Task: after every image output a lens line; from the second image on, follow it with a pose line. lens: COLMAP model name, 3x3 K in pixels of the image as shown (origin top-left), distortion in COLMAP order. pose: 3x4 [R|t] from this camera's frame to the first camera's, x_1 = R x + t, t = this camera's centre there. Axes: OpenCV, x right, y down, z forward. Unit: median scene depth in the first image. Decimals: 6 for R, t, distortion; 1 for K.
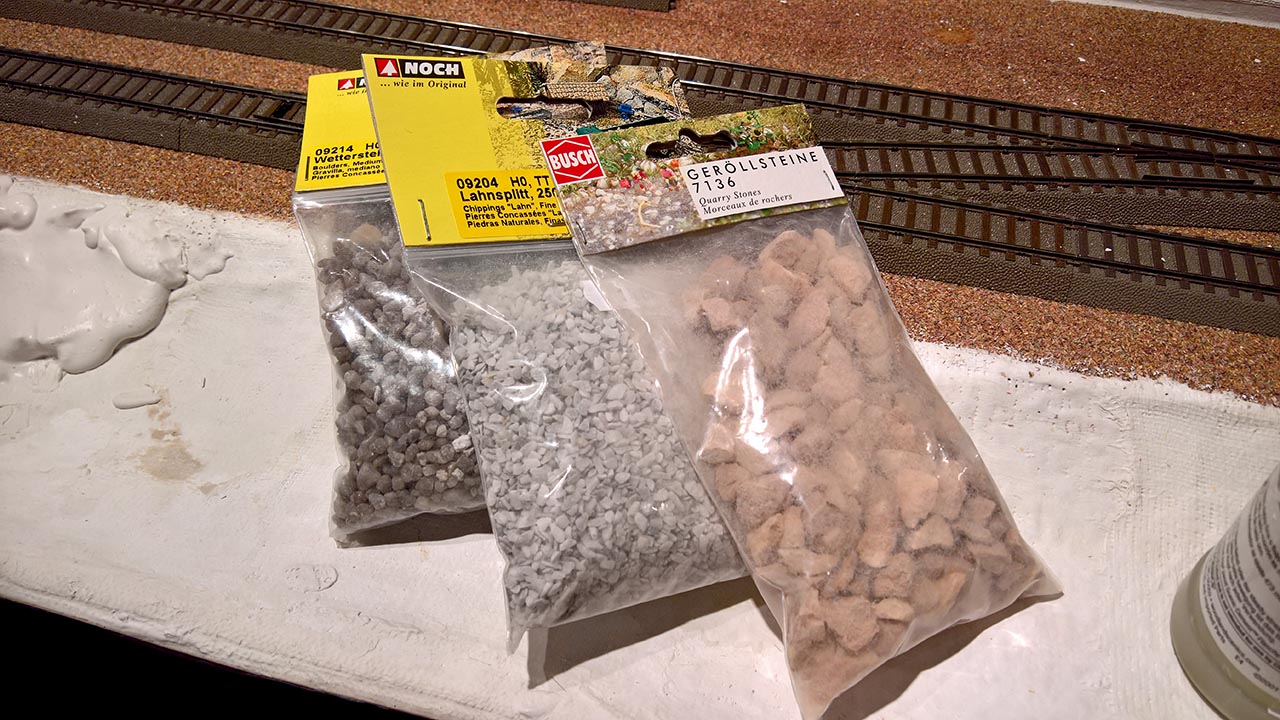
lens RADIAL K [[904.7, 0, 641.8], [0, 904.7, 380.8], [0, 0, 1]] dist [0.036188, -0.059425]
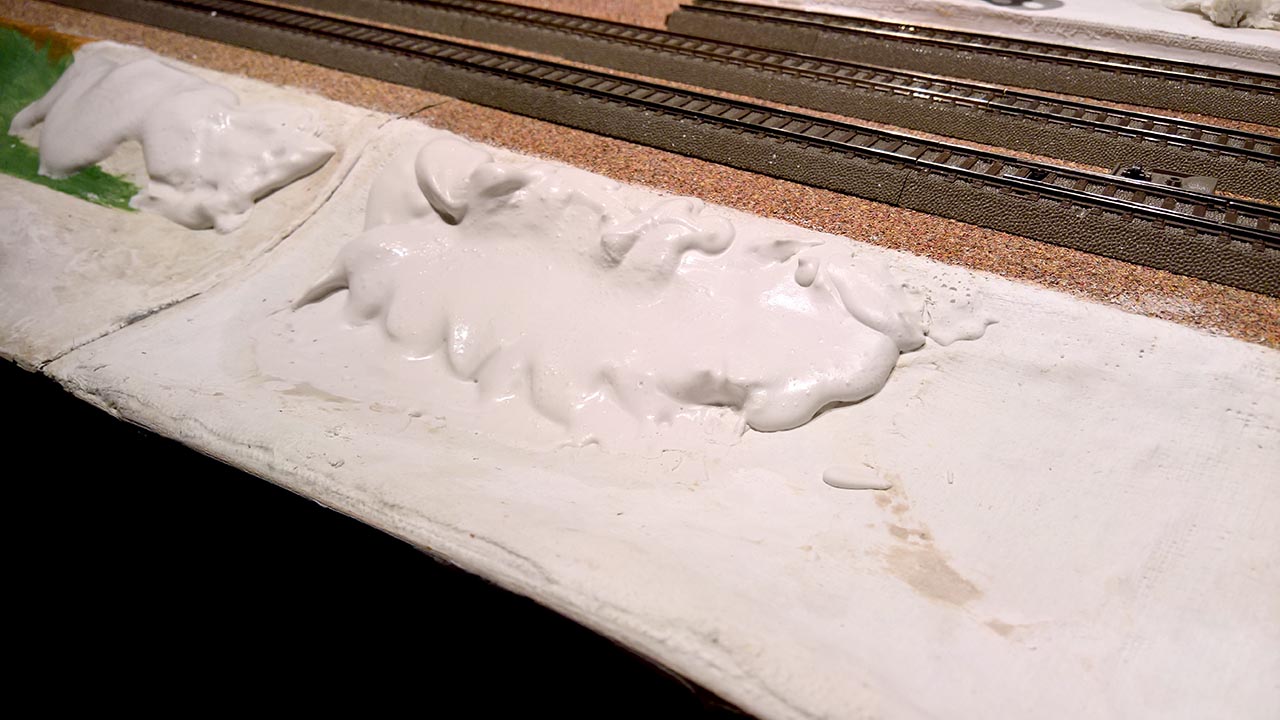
lens RADIAL K [[904.7, 0, 641.8], [0, 904.7, 380.8], [0, 0, 1]] dist [0.036188, -0.059425]
pose [[0.942090, 0.174041, -0.286663, -0.503774], [-0.250479, 0.933555, -0.256389, 0.163248], [0.222993, 0.313344, 0.923087, 0.286177]]
